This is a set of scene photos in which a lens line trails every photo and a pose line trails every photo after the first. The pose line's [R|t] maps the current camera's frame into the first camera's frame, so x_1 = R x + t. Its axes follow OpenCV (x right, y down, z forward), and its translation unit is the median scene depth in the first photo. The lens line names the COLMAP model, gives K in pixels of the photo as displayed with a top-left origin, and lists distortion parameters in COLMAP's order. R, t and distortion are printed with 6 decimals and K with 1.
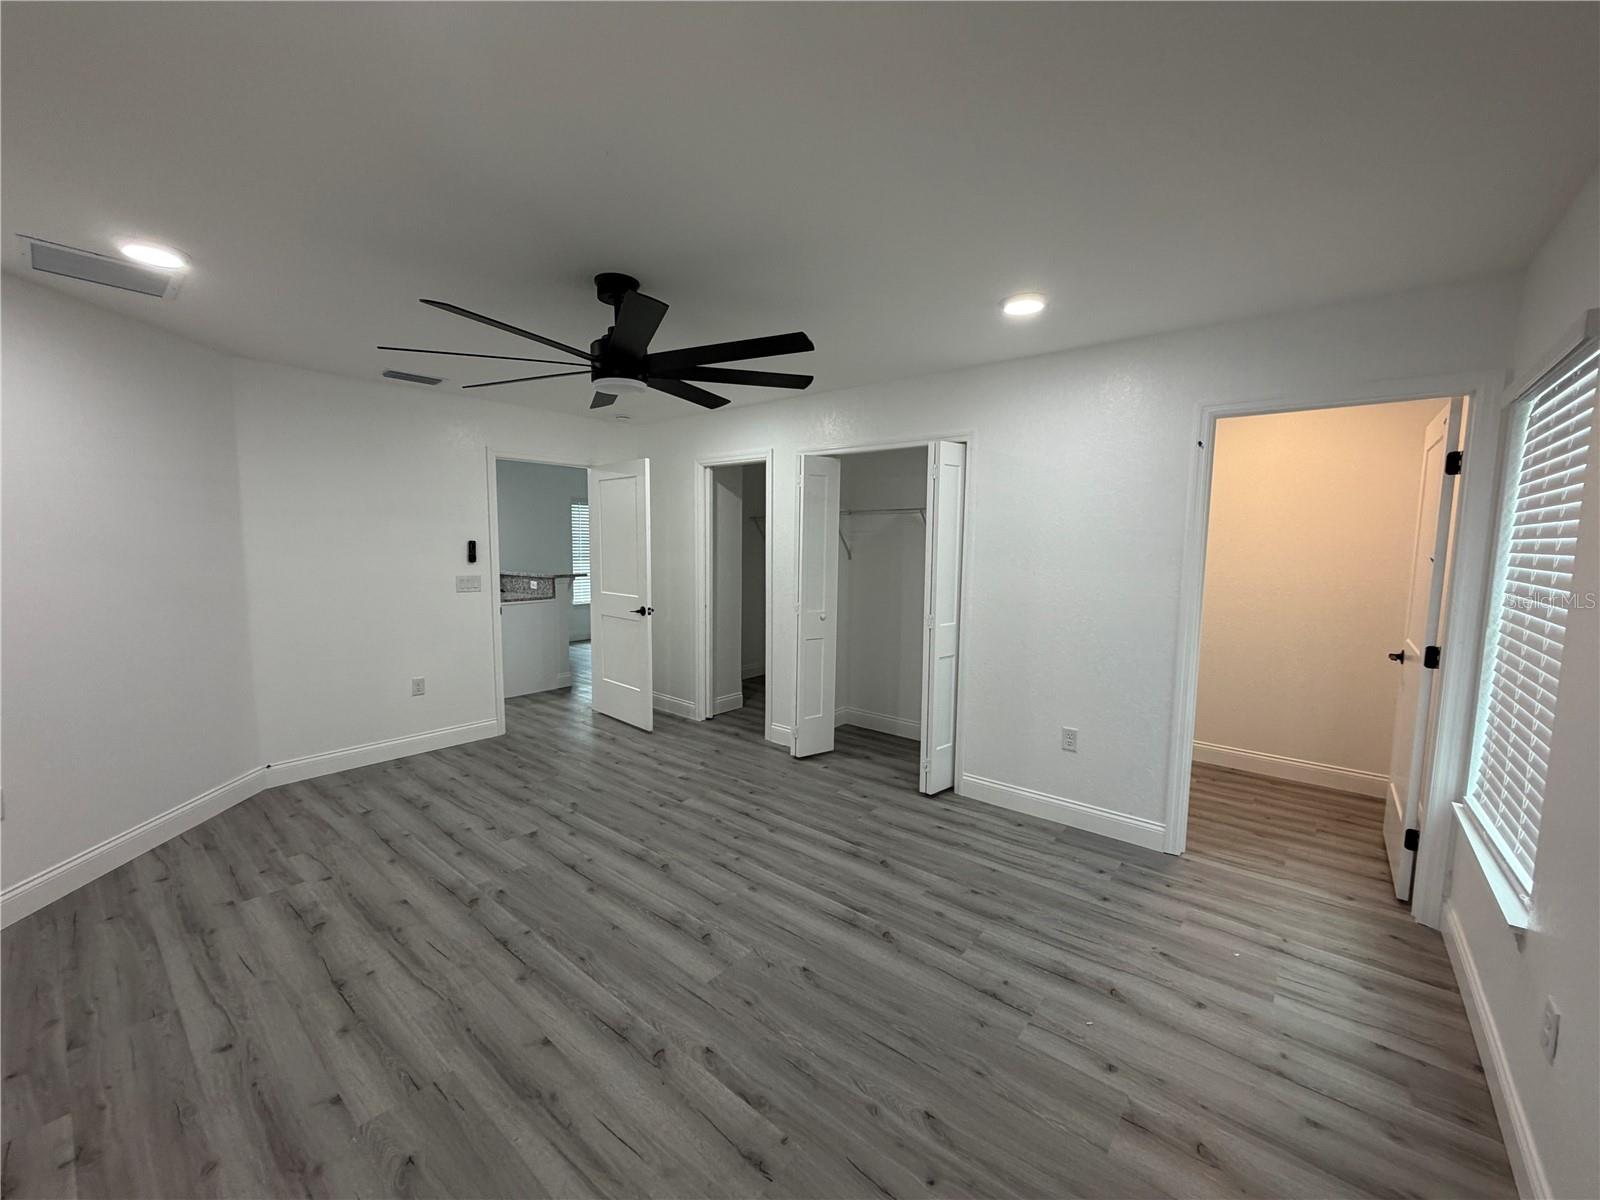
lens RADIAL K [[636.6, 0, 799.7], [0, 636.6, 598.8], [0, 0, 1]] dist [0.003441, -0.000007]
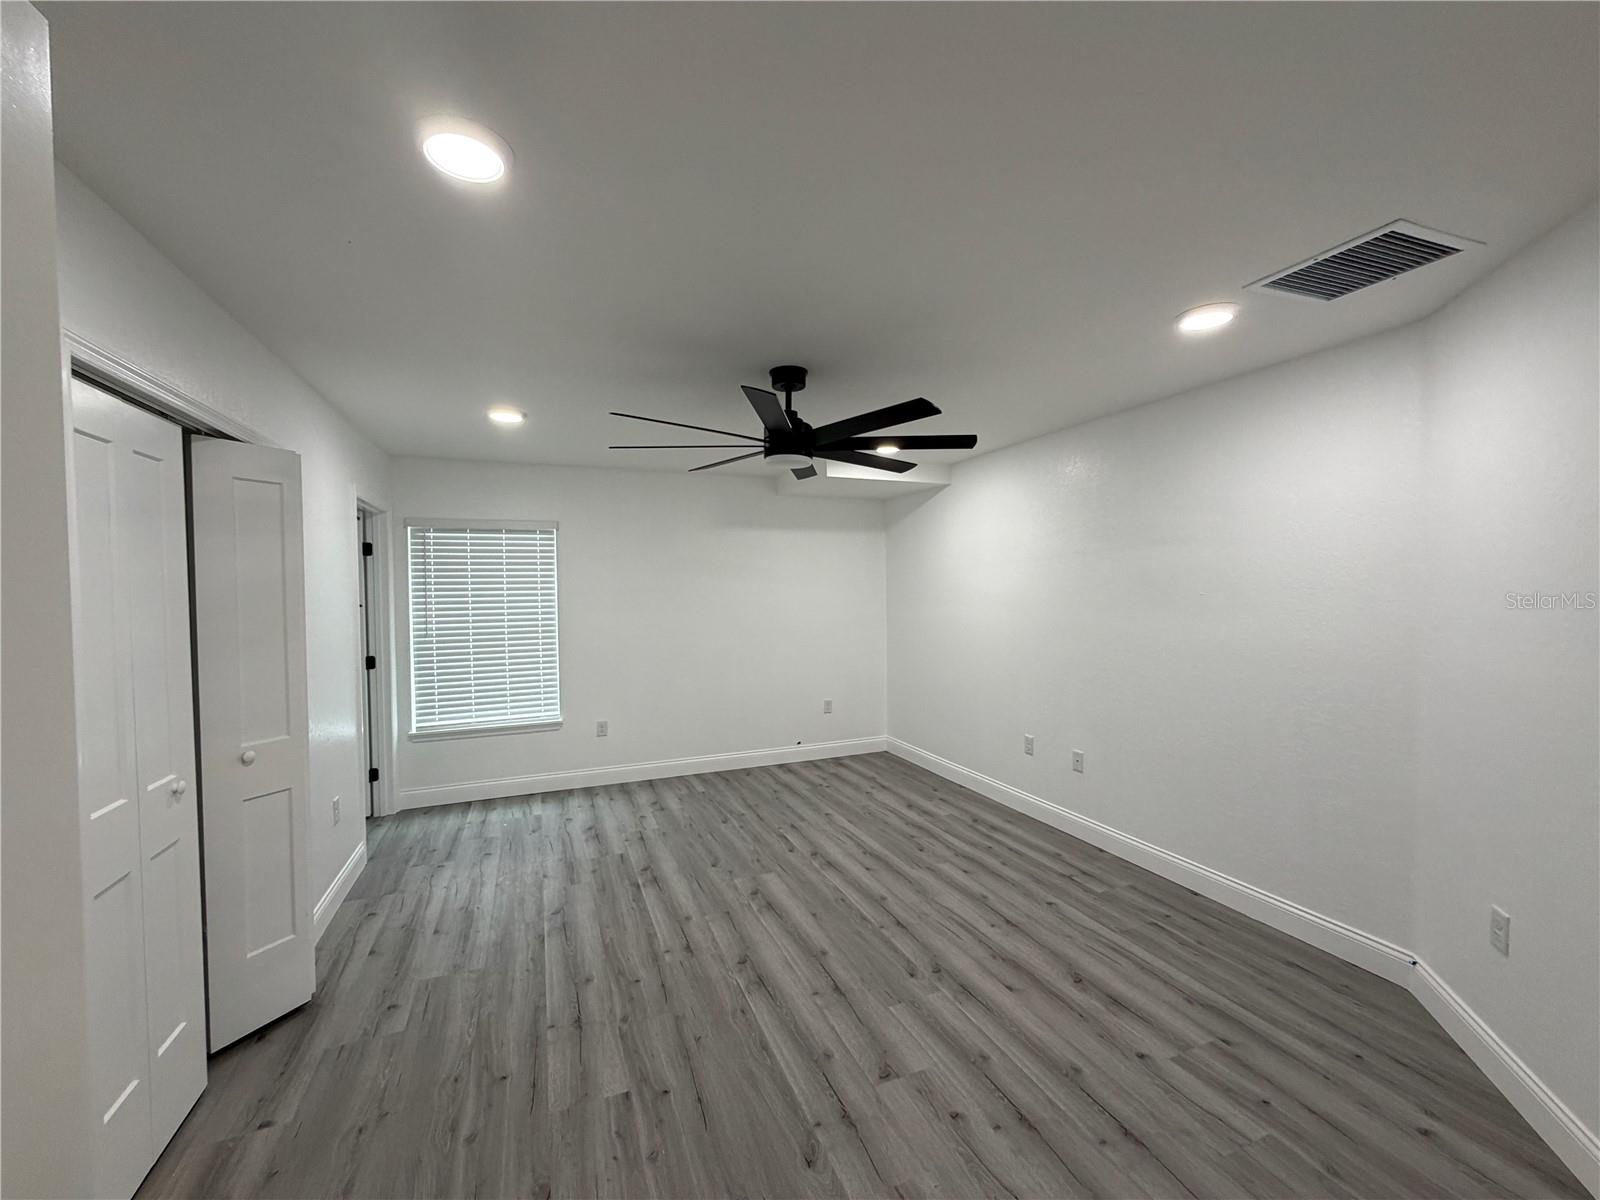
lens RADIAL K [[636.6, 0, 790.5], [0, 636.6, 596.4], [0, 0, 1]] dist [0.003441, -0.000007]
pose [[-0.875825, -0.007562, 0.482570, -0.794237], [0.047380, 0.993700, 0.101561, -0.200938], [-0.480298, 0.111813, -0.869949, 1.920126]]
